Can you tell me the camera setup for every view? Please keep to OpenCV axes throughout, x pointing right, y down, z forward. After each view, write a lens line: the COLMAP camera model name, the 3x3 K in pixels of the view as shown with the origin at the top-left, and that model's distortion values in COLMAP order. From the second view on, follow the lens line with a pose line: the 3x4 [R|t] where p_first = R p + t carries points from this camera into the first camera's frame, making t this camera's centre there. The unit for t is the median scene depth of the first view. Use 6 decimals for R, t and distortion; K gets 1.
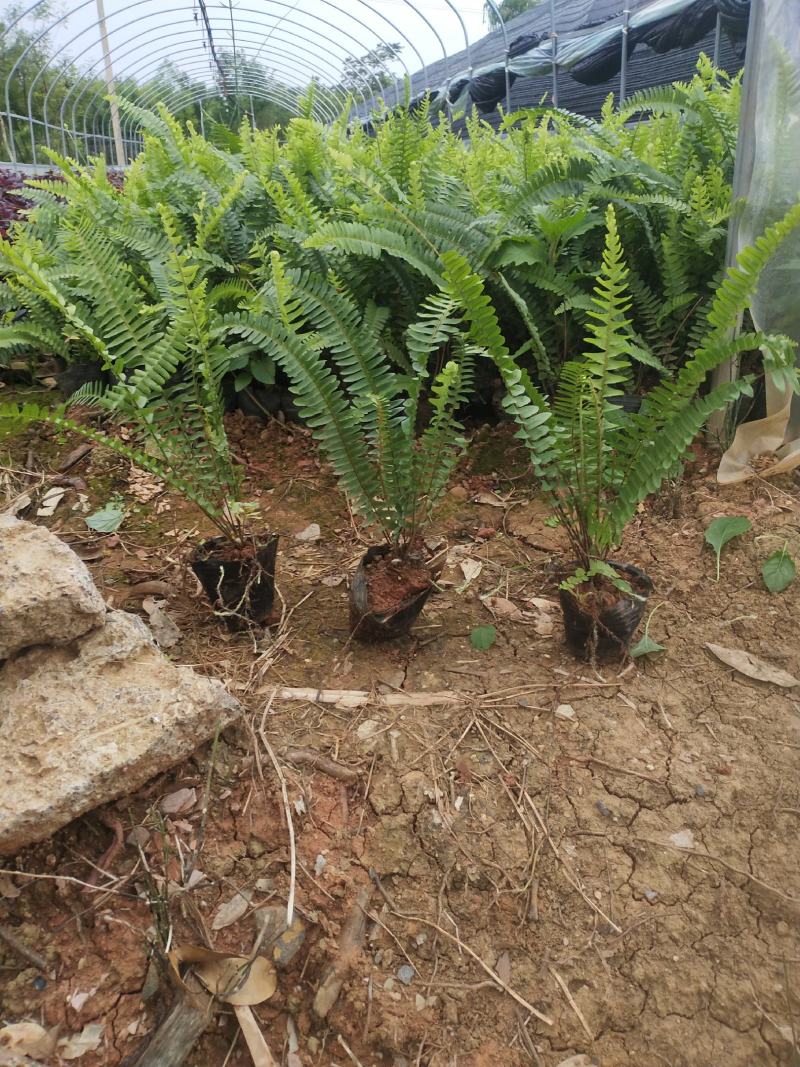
lens RADIAL K [[819.8, 0, 400.0], [0, 819.8, 533.5], [0, 0, 1]] dist [0.004067, -0.062344]
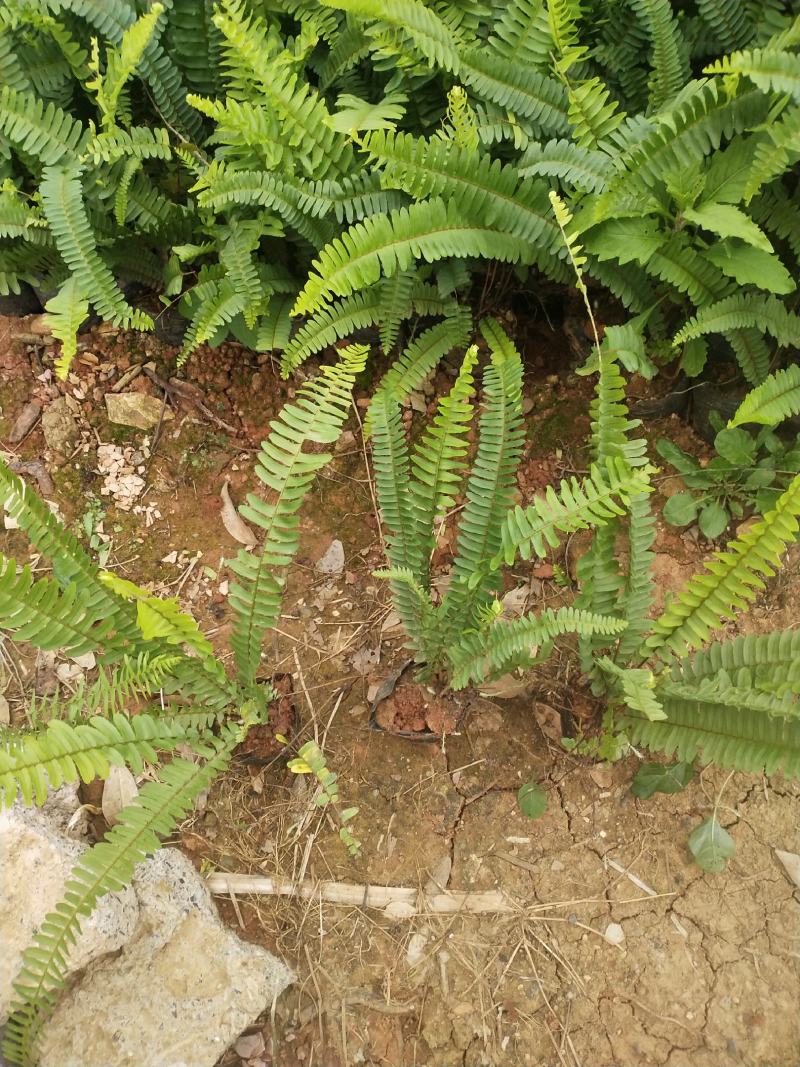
lens RADIAL K [[819.8, 0, 400.0], [0, 819.8, 533.5], [0, 0, 1]] dist [0.004067, -0.062344]
pose [[0.998763, -0.021848, -0.044673, -0.004062], [0.045163, 0.774540, 0.630911, -0.808477], [0.020817, -0.632148, 0.774568, 0.543829]]
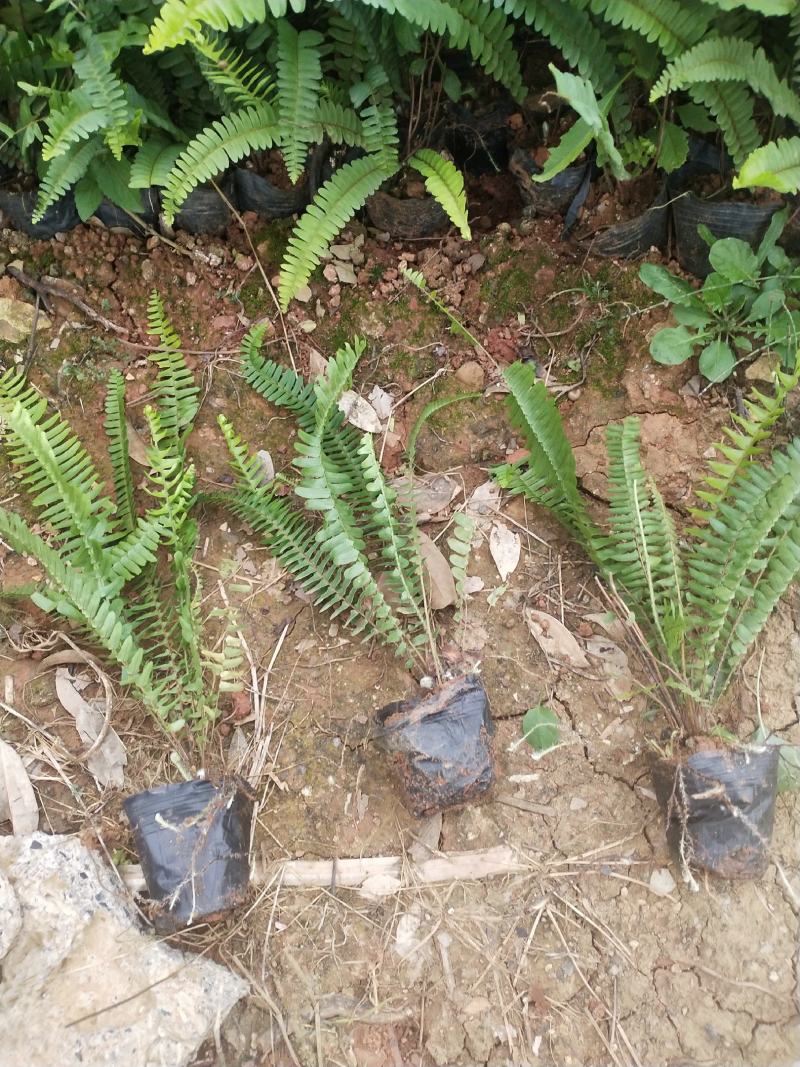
lens RADIAL K [[839.0, 0, 401.8], [0, 839.0, 531.9], [0, 0, 1]] dist [0.005661, -0.055441]
pose [[0.992416, -0.122854, 0.004176, -0.002097], [0.096436, 0.799180, 0.593305, -0.535474], [-0.076227, -0.588403, 0.804967, 0.593521]]
